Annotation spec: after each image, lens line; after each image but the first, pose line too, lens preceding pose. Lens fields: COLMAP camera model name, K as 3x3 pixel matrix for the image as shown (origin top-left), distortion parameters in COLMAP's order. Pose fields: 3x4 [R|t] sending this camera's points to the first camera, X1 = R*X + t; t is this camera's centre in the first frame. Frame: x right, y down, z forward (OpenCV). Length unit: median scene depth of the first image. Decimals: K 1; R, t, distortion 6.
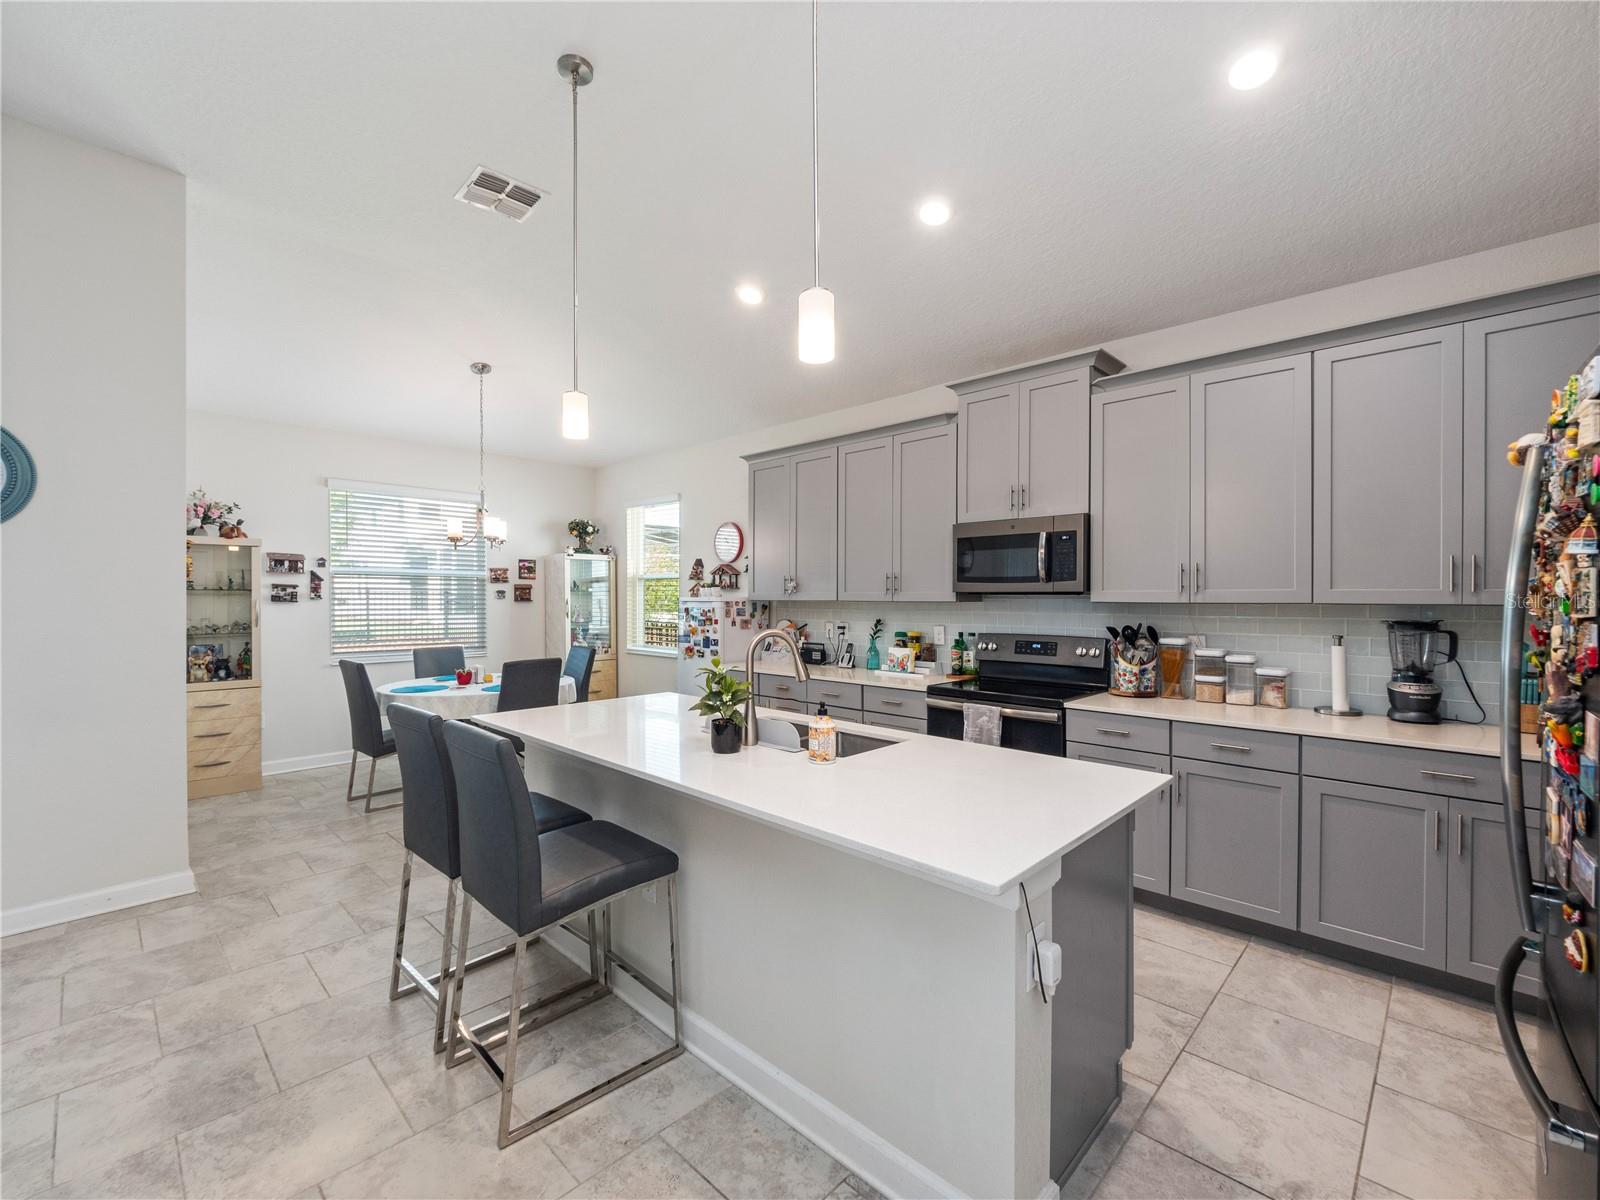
lens RADIAL K [[689.2, 0, 787.5], [0, 689.2, 603.8], [0, 0, 1]] dist [-0.001033, -0.001232]
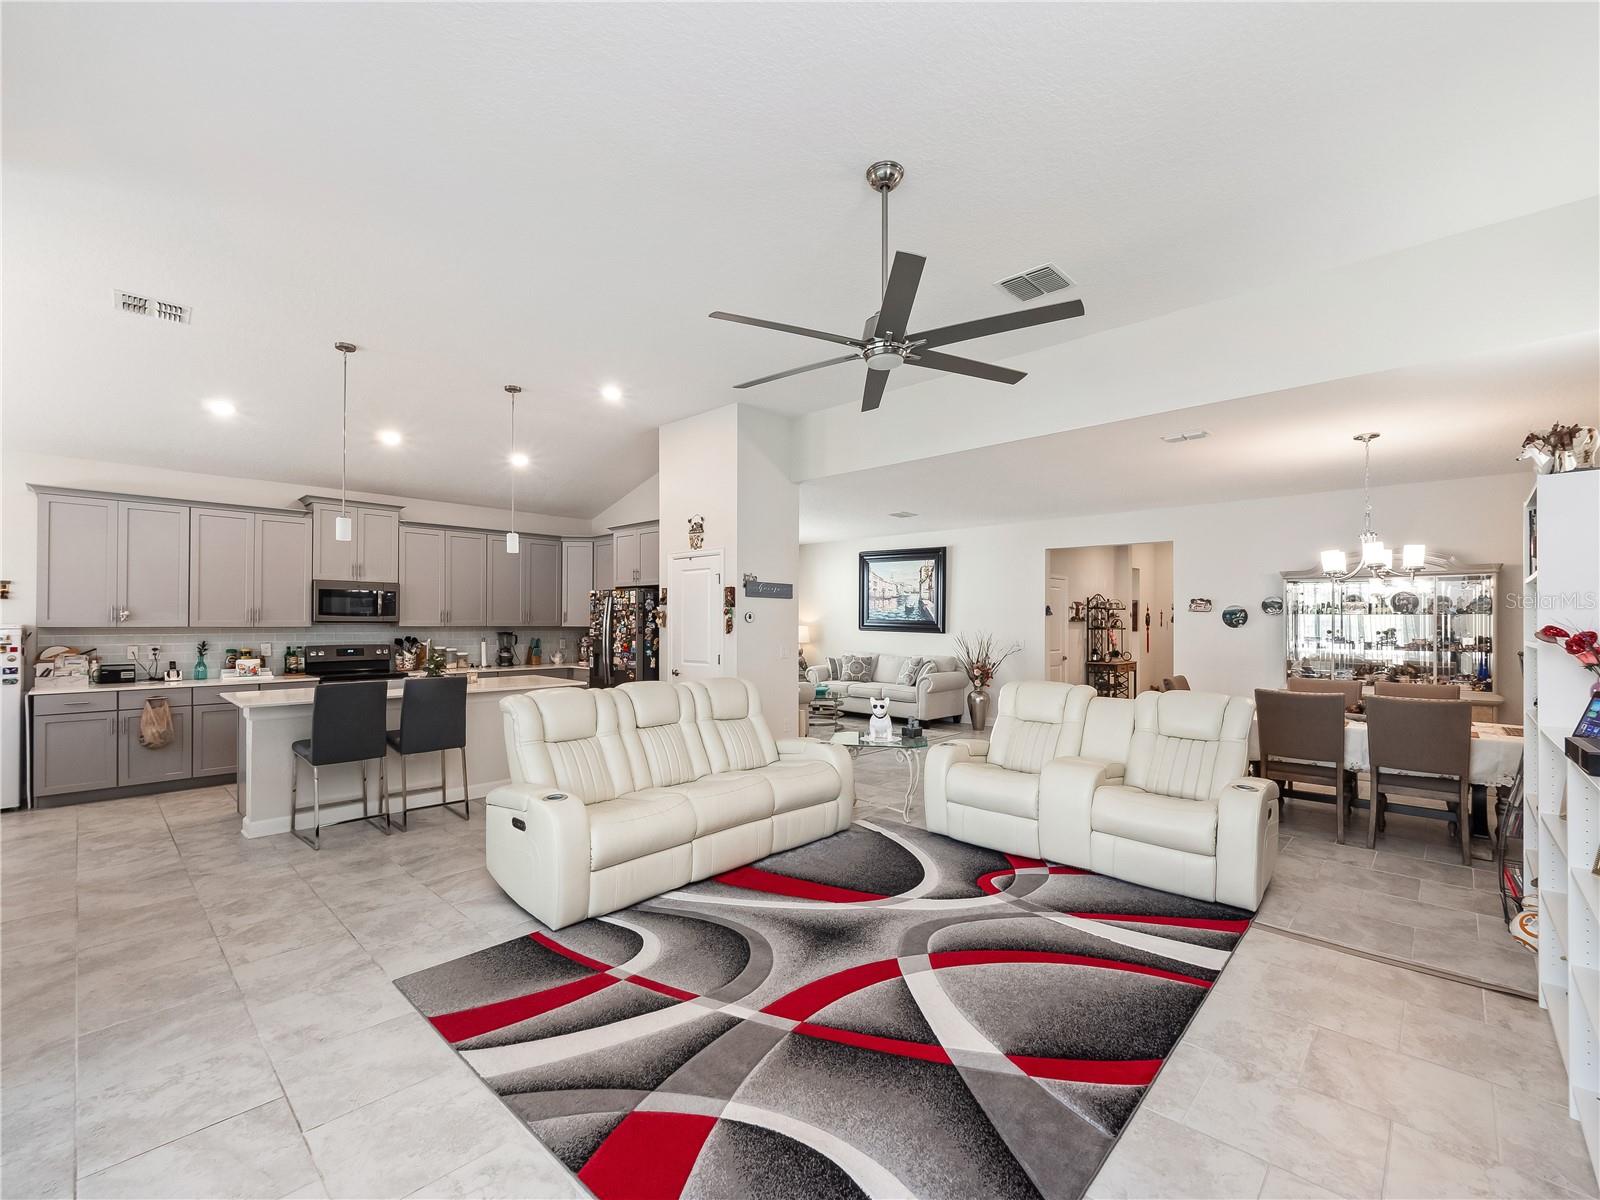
lens RADIAL K [[686.4, 0, 787.3], [0, 686.4, 619.0], [0, 0, 1]] dist [0.001241, -0.001059]
pose [[-0.006773, 0.004040, 0.999969, -1.116891], [0.008691, 0.999954, -0.003981, -0.004349], [-0.999939, 0.008664, -0.006808, -0.102745]]
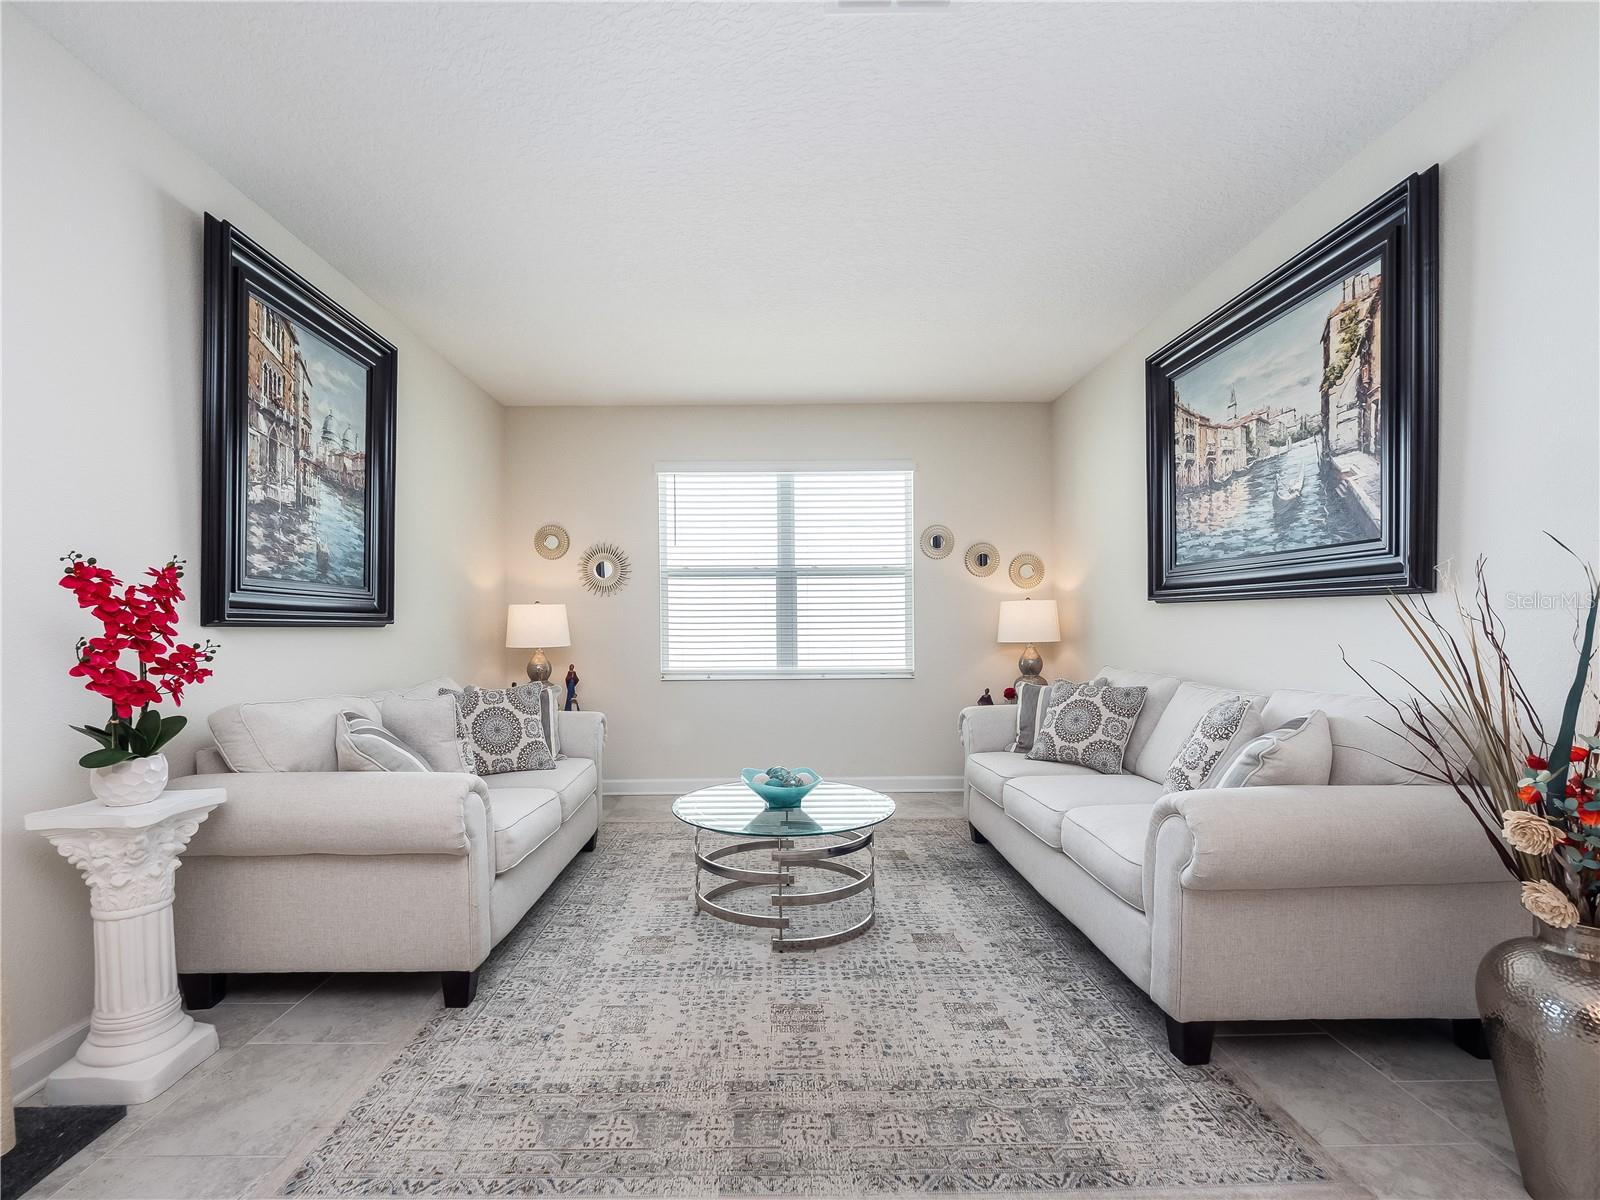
lens RADIAL K [[714.7, 0, 772.2], [0, 714.7, 644.5], [0, 0, 1]] dist [0.001030, -0.005272]
pose [[0.710868, -0.020865, 0.703015, 0.262764], [0.017444, 0.999775, 0.012033, 0.052875], [-0.703109, 0.003710, 0.711073, -0.590695]]
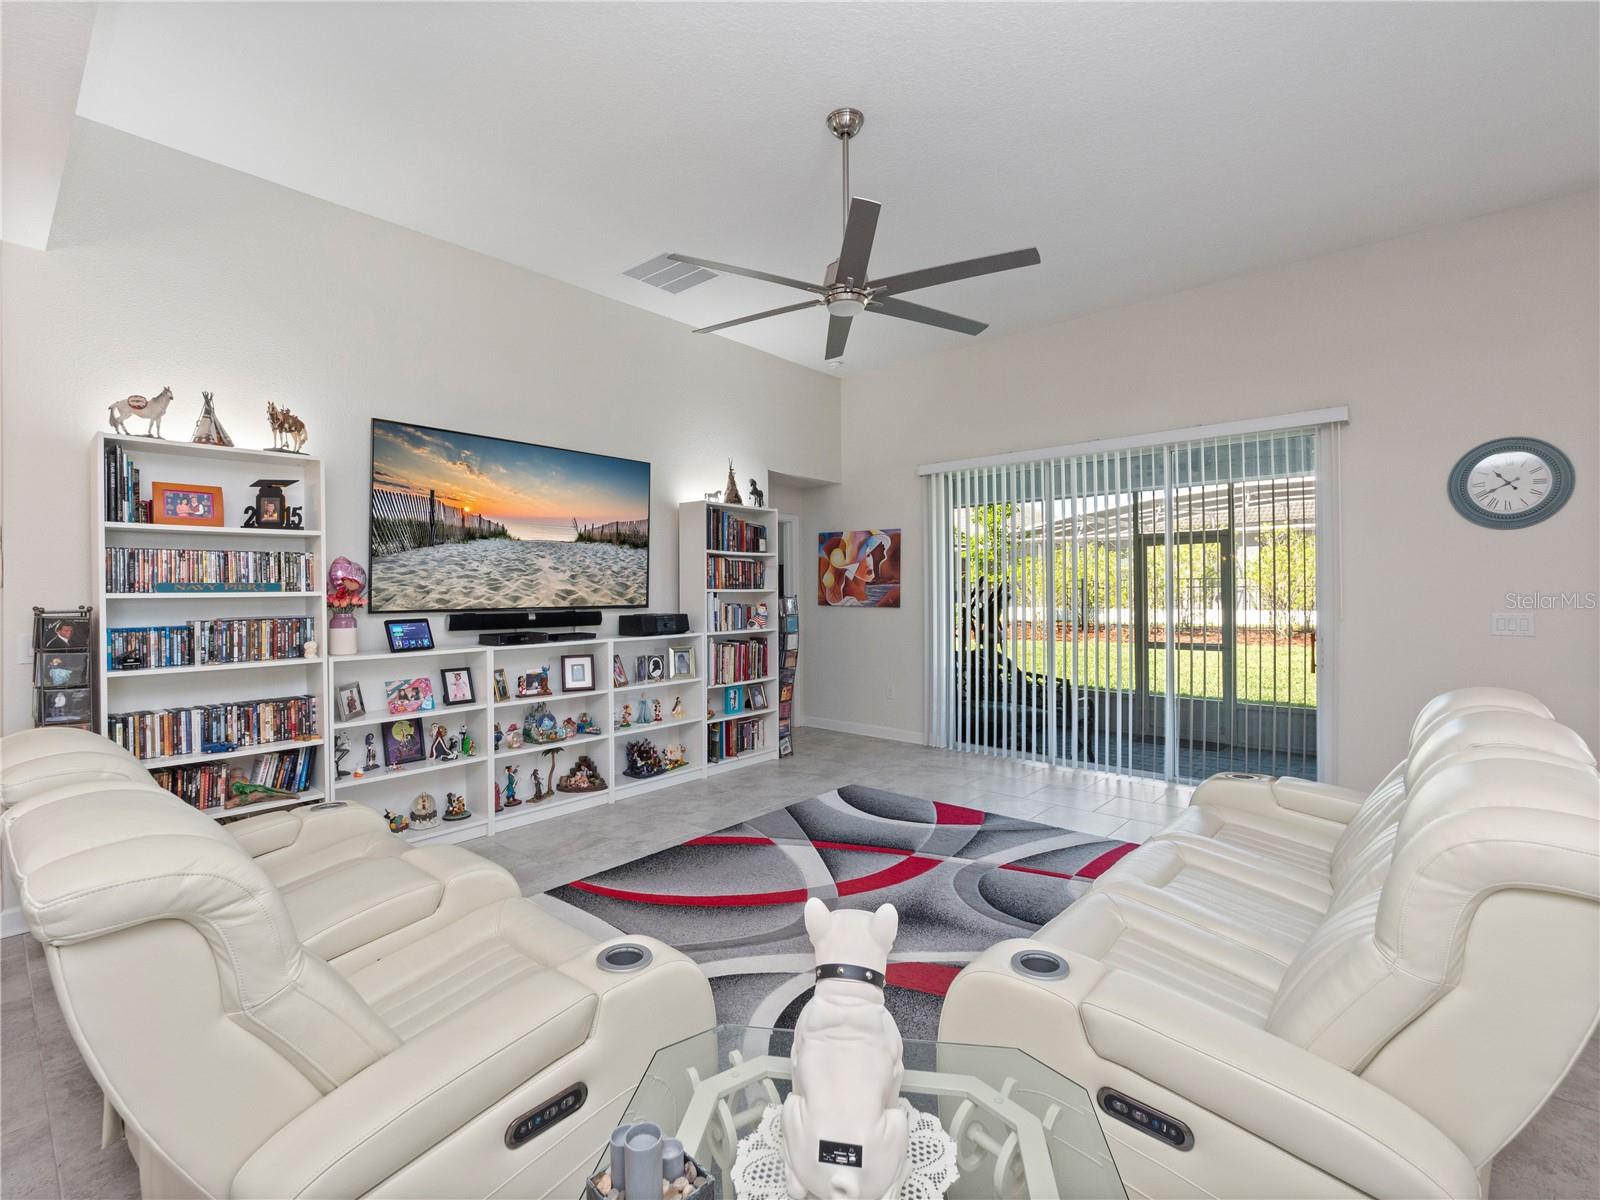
lens RADIAL K [[733.4, 0, 784.6], [0, 733.4, 580.4], [0, 0, 1]] dist [0.011667, -0.014778]
pose [[0.044255, -0.015308, -0.998903, 0.082739], [-0.003931, 0.999872, -0.015497, 0.014966], [0.999013, 0.004612, 0.044189, -0.270066]]
